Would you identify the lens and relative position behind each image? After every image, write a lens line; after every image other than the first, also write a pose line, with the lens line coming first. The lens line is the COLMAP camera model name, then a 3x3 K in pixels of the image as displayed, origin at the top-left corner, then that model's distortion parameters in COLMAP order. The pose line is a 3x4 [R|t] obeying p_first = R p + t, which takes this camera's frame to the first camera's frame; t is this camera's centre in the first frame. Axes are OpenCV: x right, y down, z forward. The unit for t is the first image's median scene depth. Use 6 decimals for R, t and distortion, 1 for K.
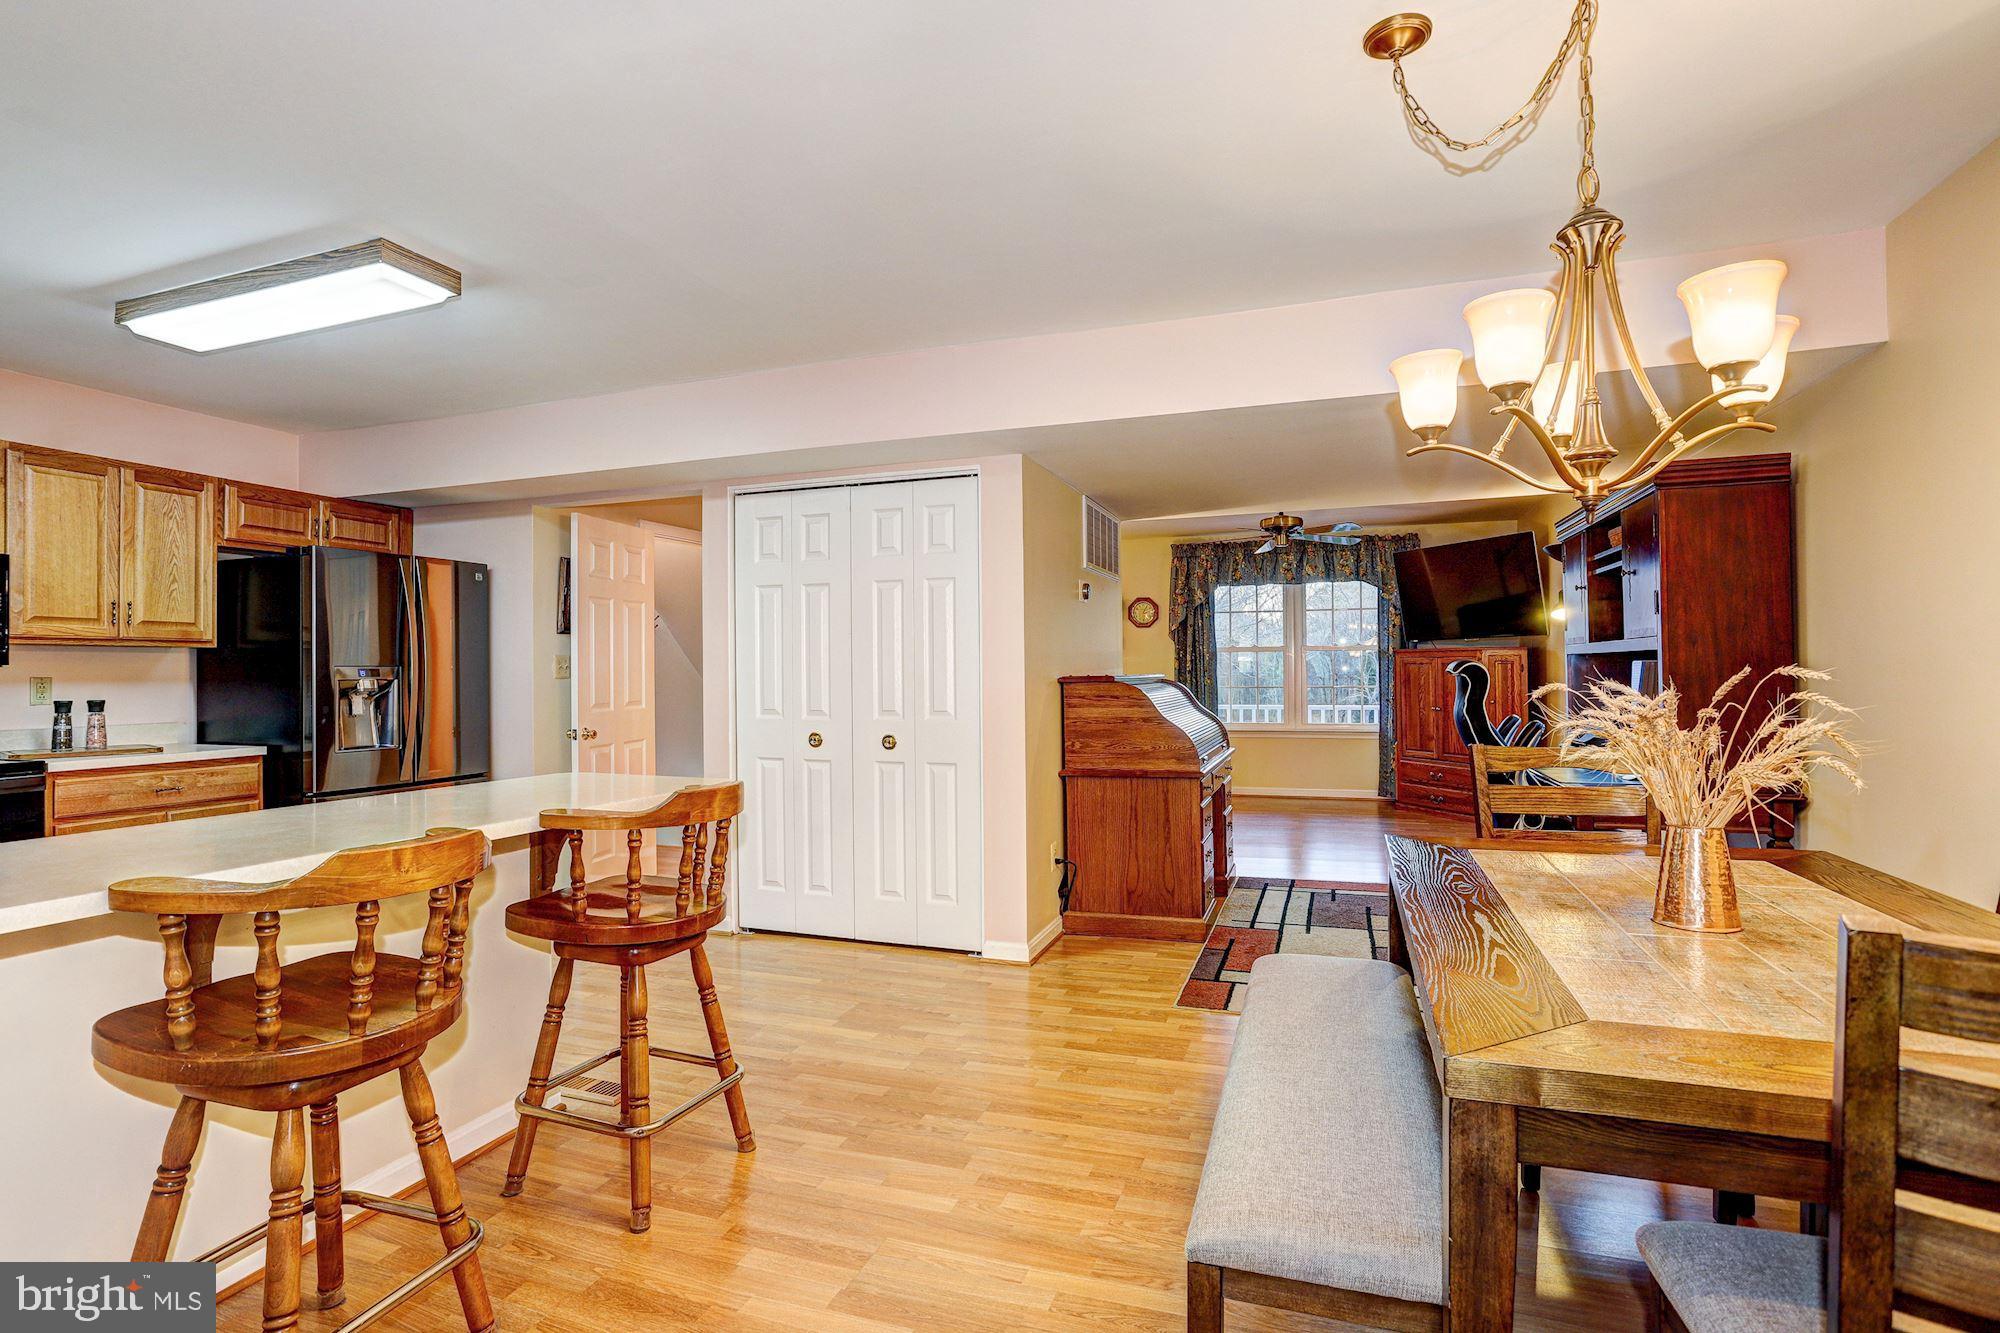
lens RADIAL K [[980.8, 0, 988.7], [0, 980.8, 664.8], [0, 0, 1]] dist [-0.059306, 0.032219]
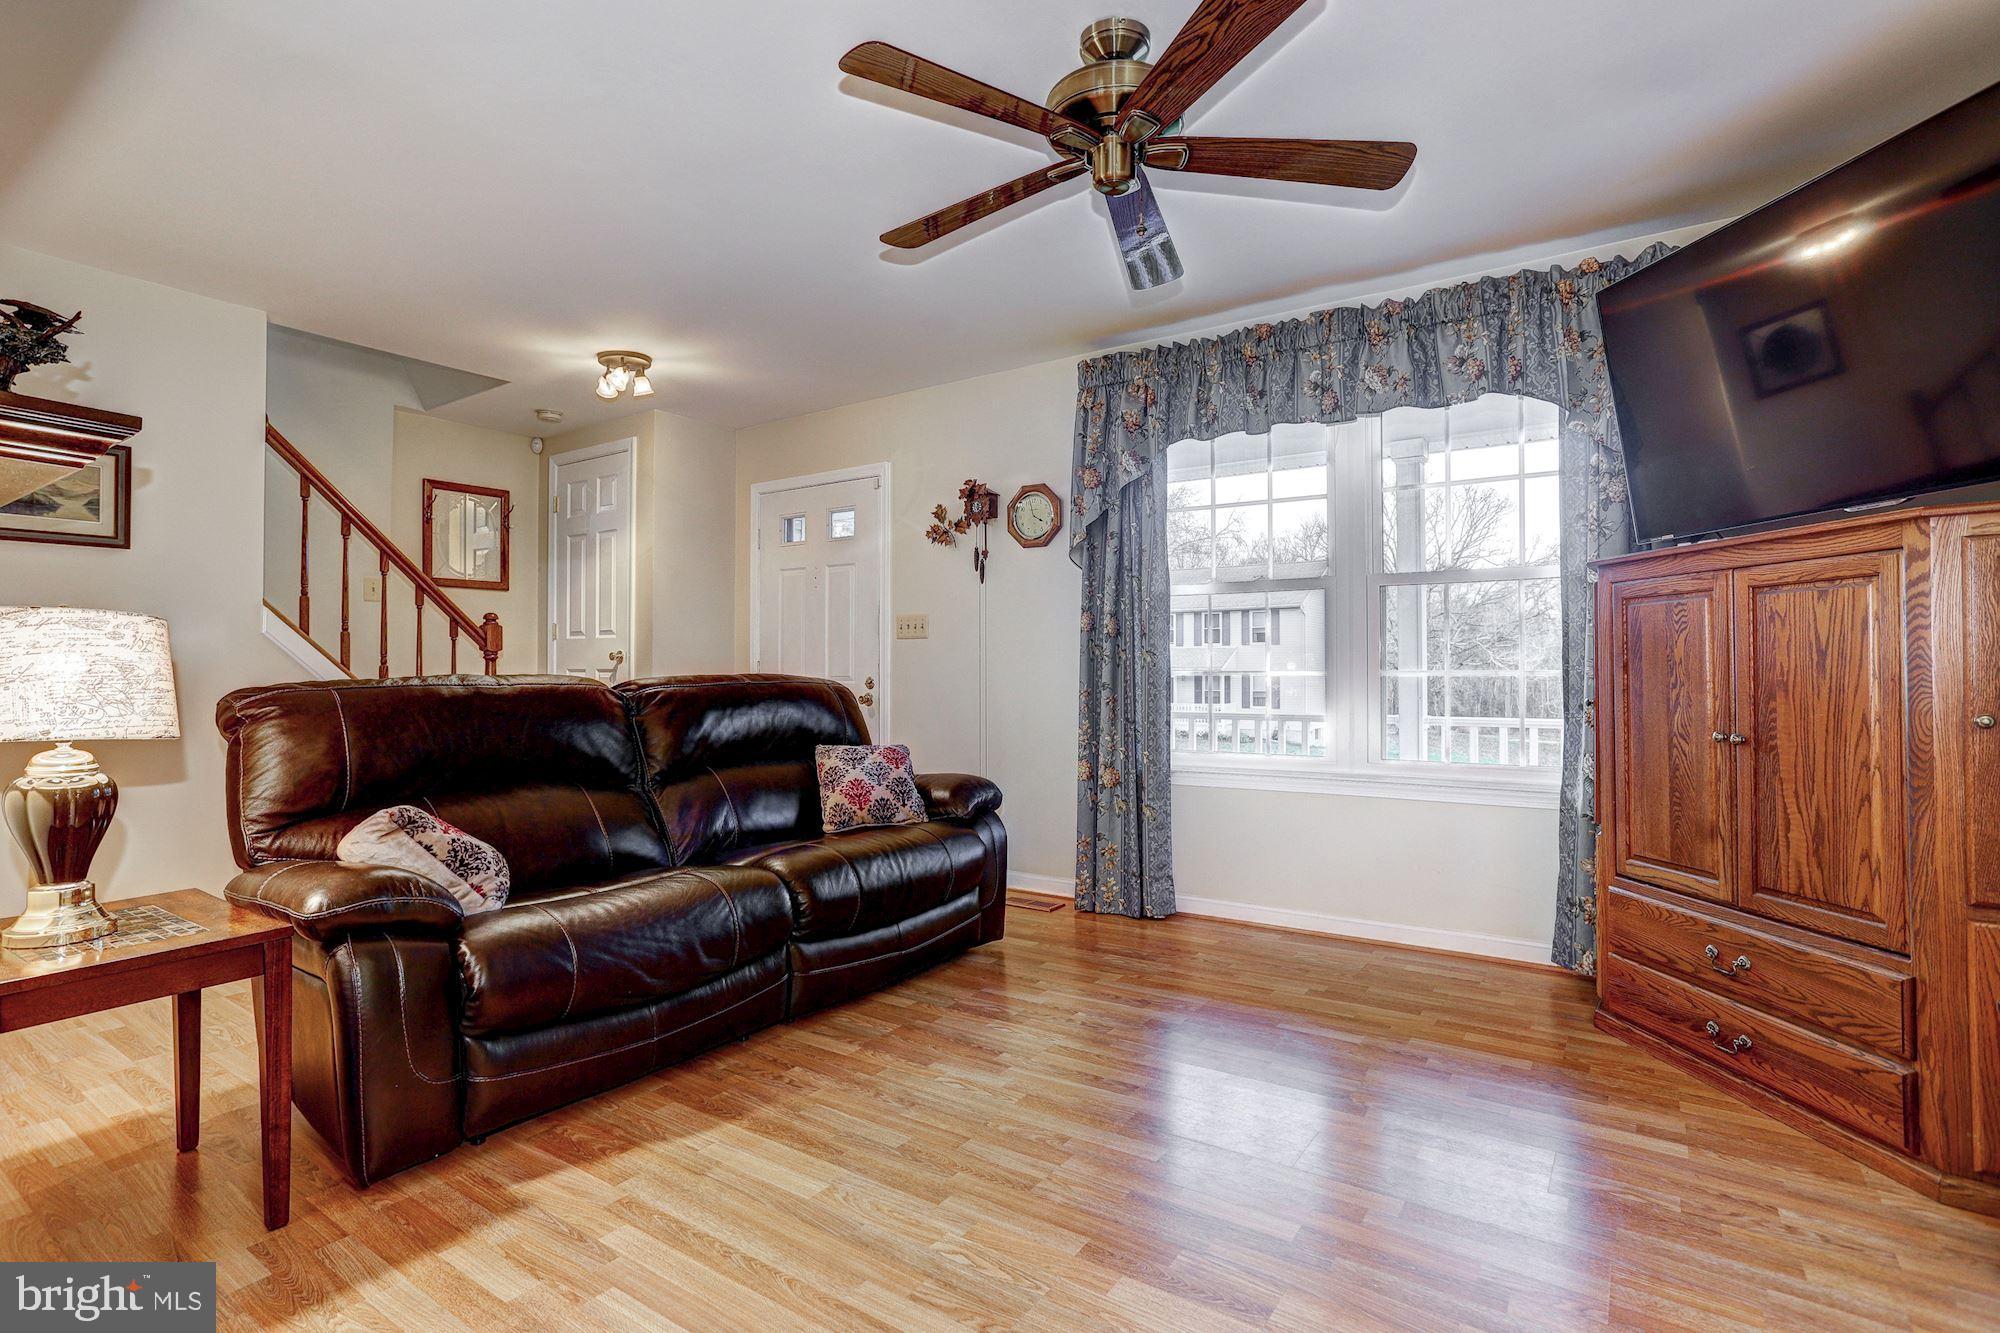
lens RADIAL K [[965.4, 0, 983.4], [0, 965.4, 663.7], [0, 0, 1]] dist [-0.055122, 0.033992]
pose [[0.963812, 0.007966, -0.266464, 0.301672], [-0.008832, 0.999959, -0.002051, 0.023585], [0.266437, 0.004330, 0.963843, 0.622739]]
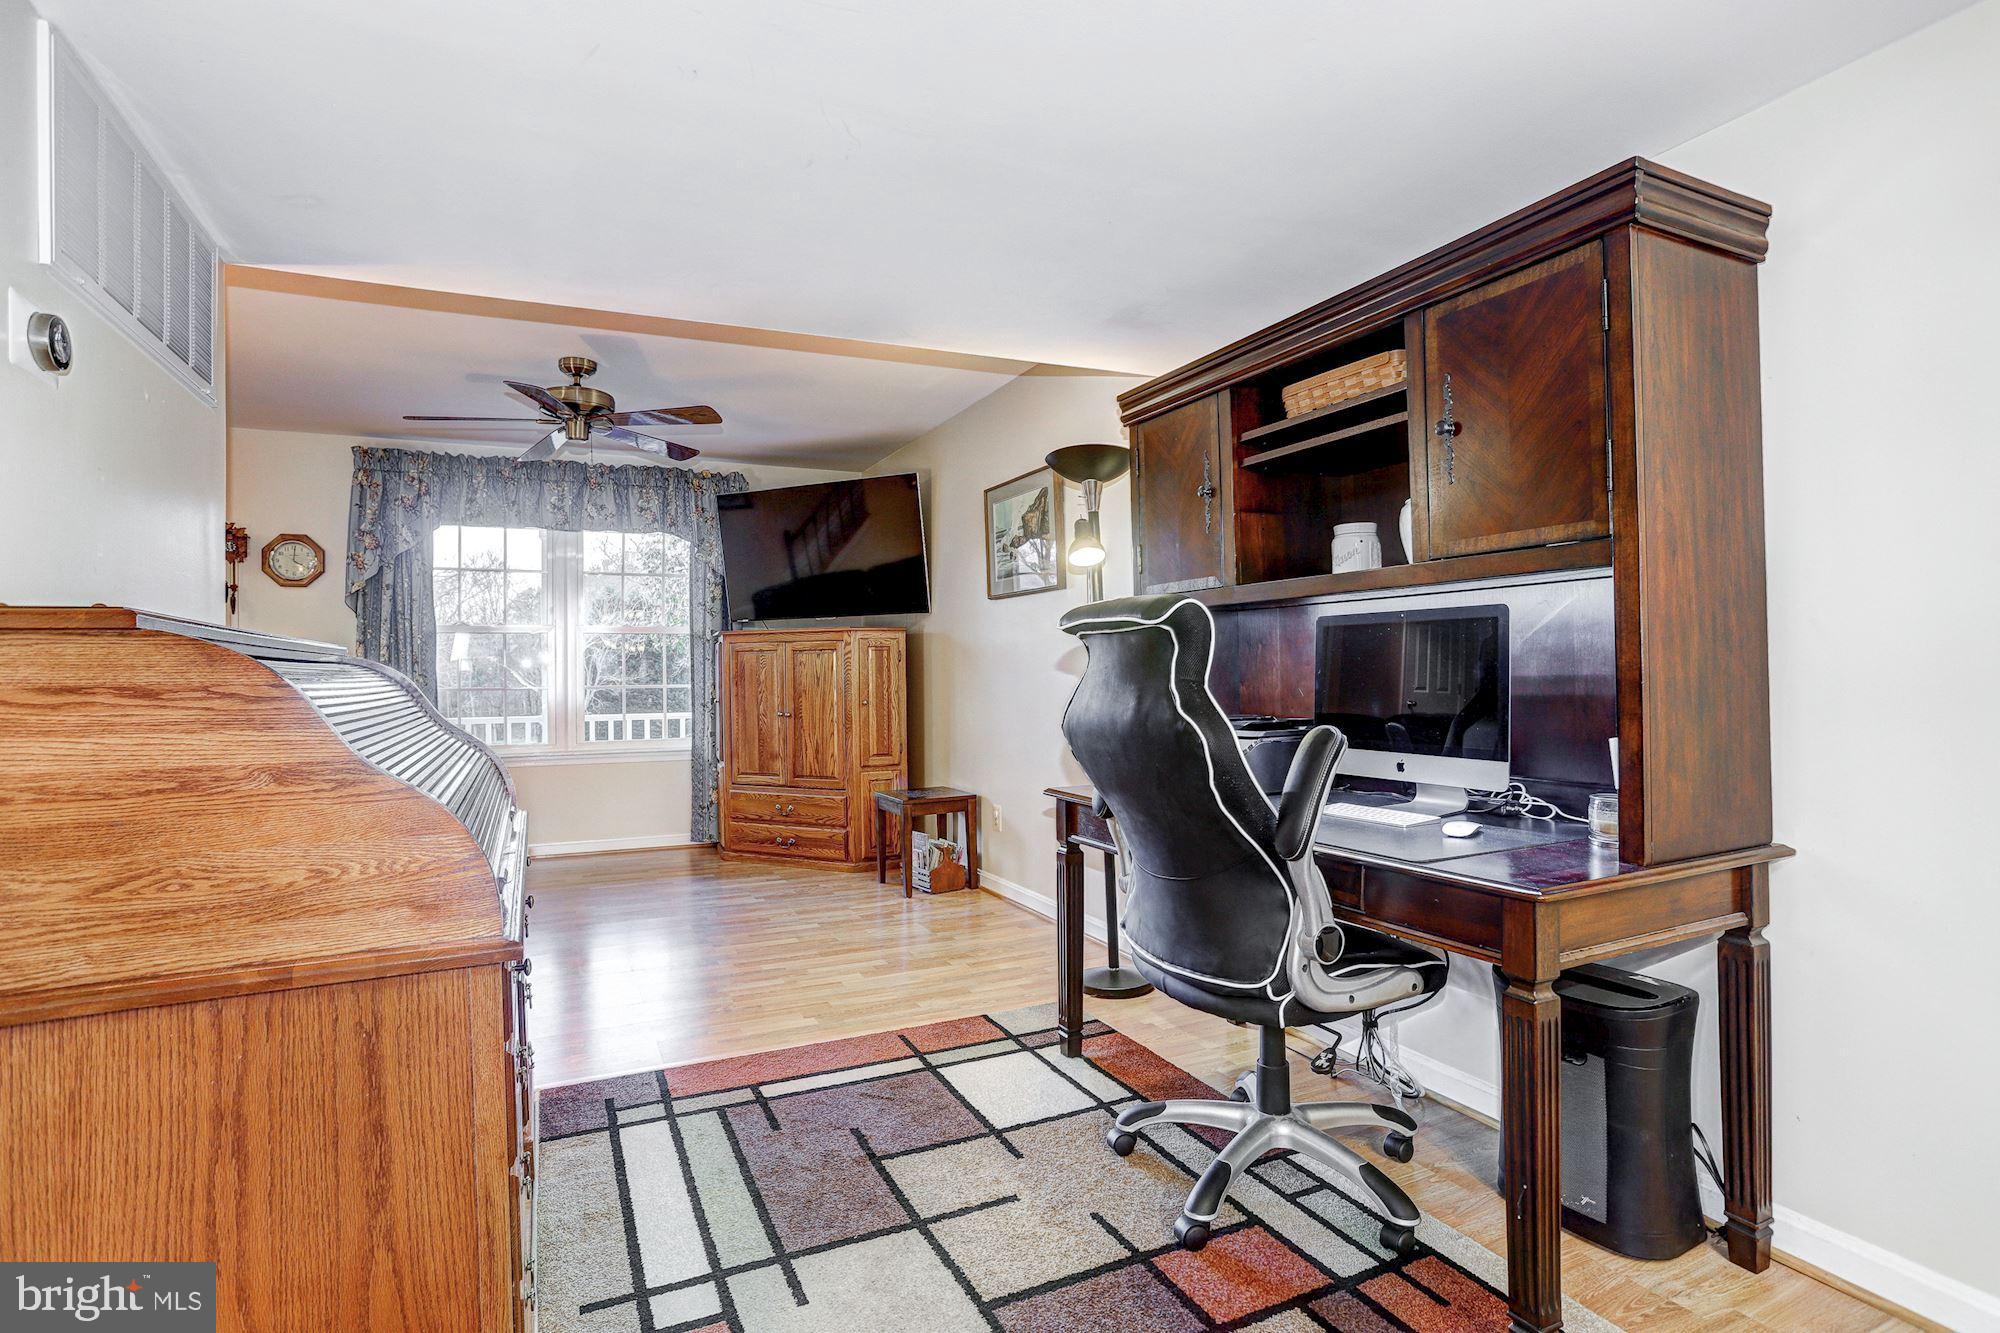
lens RADIAL K [[980.8, 0, 988.7], [0, 980.8, 664.8], [0, 0, 1]] dist [-0.059306, 0.032219]
pose [[0.711248, 0.005939, 0.702916, 0.061438], [0.001445, 0.999950, -0.009910, 0.015607], [-0.702940, 0.008064, 0.711204, 0.367023]]
